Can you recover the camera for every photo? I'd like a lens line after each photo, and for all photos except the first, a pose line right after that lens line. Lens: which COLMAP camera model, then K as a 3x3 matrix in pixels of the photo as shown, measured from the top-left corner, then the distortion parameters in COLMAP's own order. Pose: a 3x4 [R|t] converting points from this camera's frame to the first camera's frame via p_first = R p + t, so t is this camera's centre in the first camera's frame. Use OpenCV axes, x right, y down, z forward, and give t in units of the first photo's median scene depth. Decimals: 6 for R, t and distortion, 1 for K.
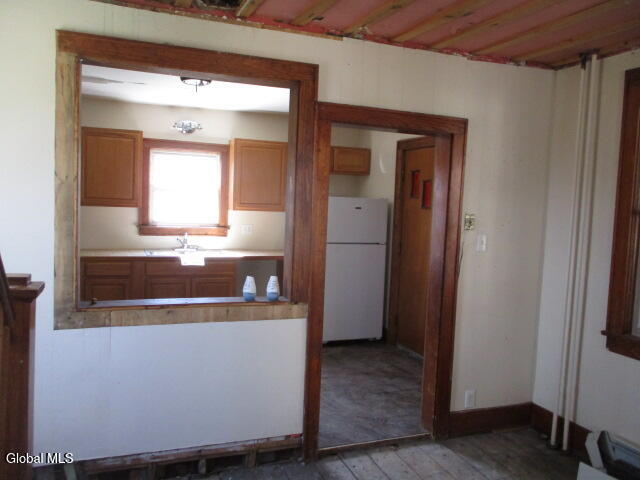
lens RADIAL K [[531.1, 0, 319.8], [0, 531.1, 240.6], [0, 0, 1]] dist [-0.036065, 0.011363]
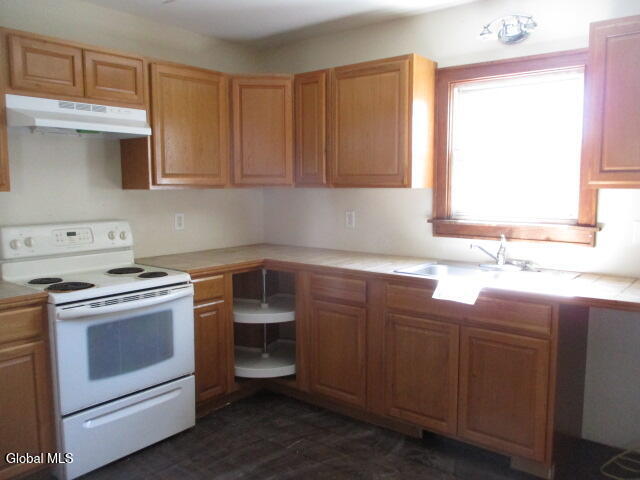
lens RADIAL K [[531.1, 0, 319.2], [0, 531.1, 241.7], [0, 0, 1]] dist [-0.036065, 0.011363]
pose [[0.489575, 0.053437, -0.870322, 0.212523], [-0.045752, 0.998320, 0.035559, -0.033922], [0.870760, 0.022410, 0.491198, 1.082843]]
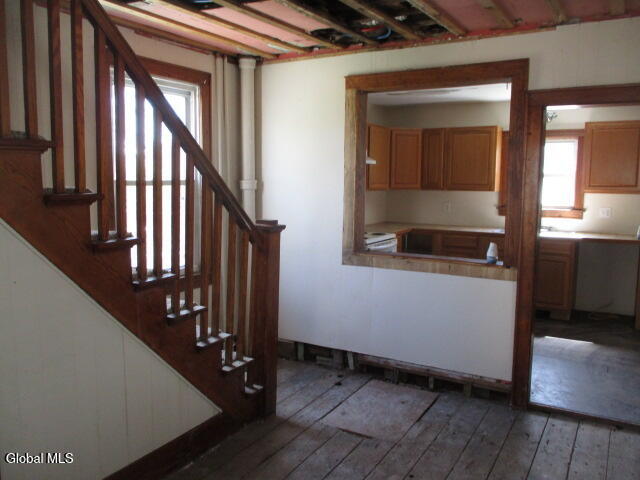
lens RADIAL K [[531.1, 0, 319.6], [0, 531.1, 238.7], [0, 0, 1]] dist [-0.036065, 0.011363]
pose [[0.613393, 0.052751, -0.788014, 0.610505], [-0.042830, 0.998520, 0.033503, 0.034015], [0.788616, 0.013201, 0.614745, -0.039354]]
